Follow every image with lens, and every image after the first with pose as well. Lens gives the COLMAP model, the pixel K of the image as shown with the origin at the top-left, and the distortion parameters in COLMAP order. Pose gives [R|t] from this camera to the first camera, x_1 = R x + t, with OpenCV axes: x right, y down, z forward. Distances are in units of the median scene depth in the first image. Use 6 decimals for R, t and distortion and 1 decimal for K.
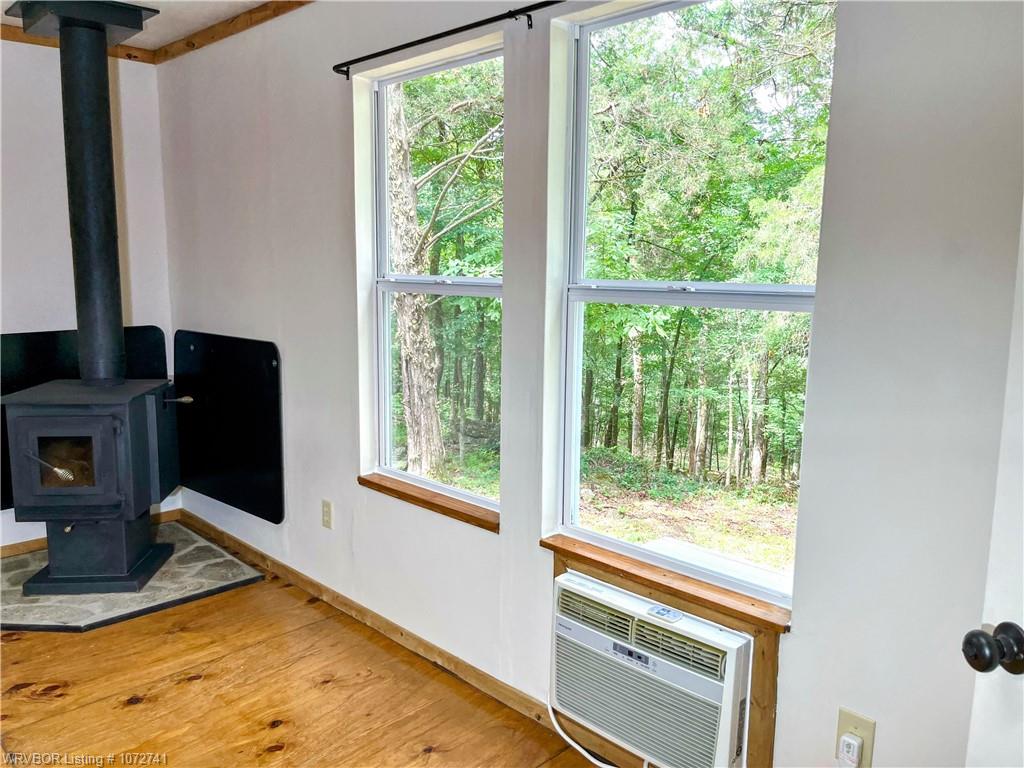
lens RADIAL K [[769.9, 0, 512.0], [0, 769.9, 384.0], [0, 0, 1]] dist [0.006181, -0.001466]
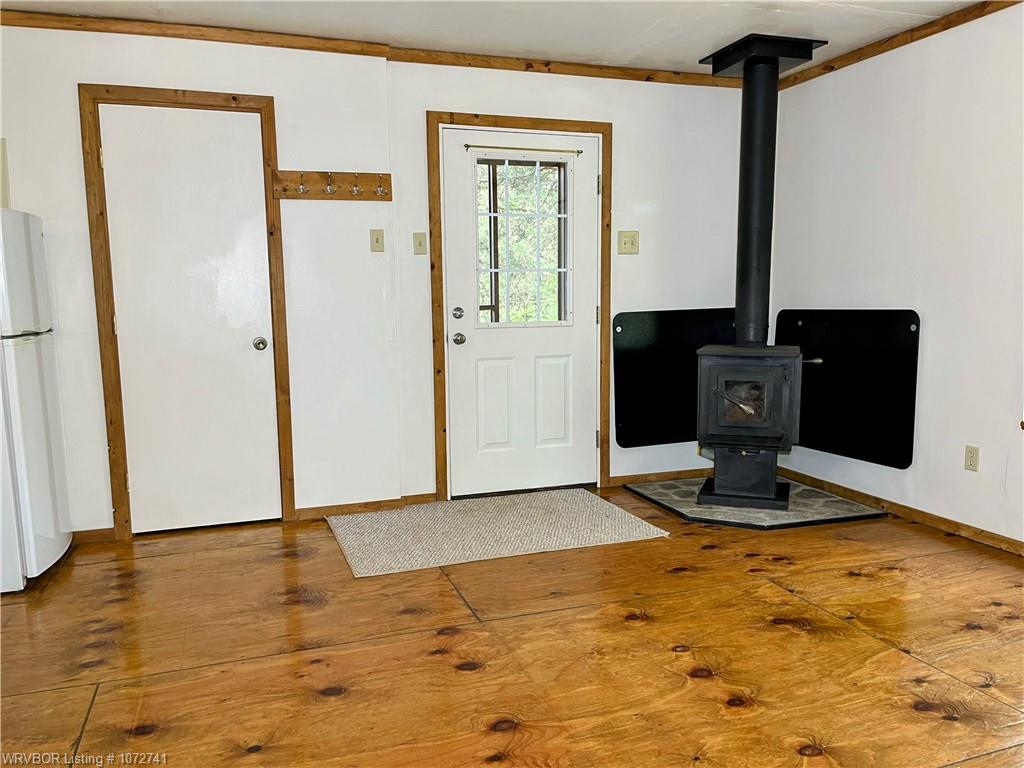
lens RADIAL K [[778.7, 0, 512.1], [0, 778.7, 398.3], [0, 0, 1]] dist [0.002076, 0.000532]
pose [[0.895965, 0.043287, -0.442010, -0.341519], [-0.049481, 0.998772, -0.002486, 0.115349], [0.441360, 0.024098, 0.897007, -0.331702]]
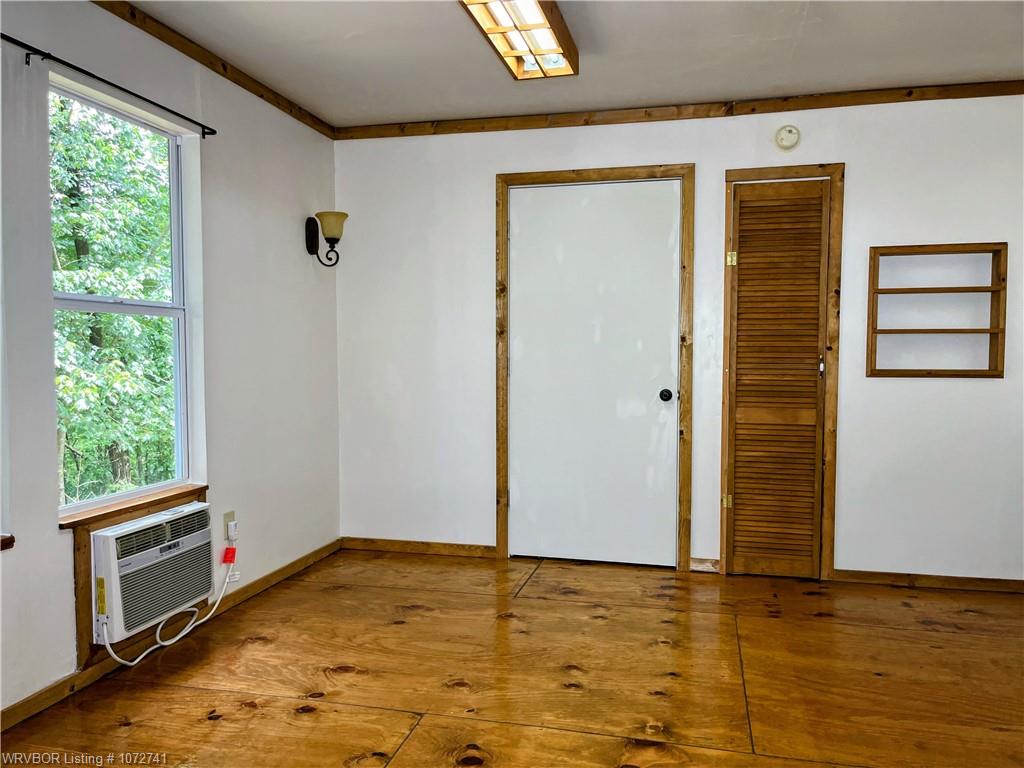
lens RADIAL K [[769.9, 0, 512.0], [0, 769.9, 384.0], [0, 0, 1]] dist [0.006181, -0.001466]
pose [[-0.508328, -0.056557, 0.859305, -0.894962], [0.115928, 0.984264, 0.133359, -0.049909], [-0.853325, 0.167407, -0.493772, 0.697830]]
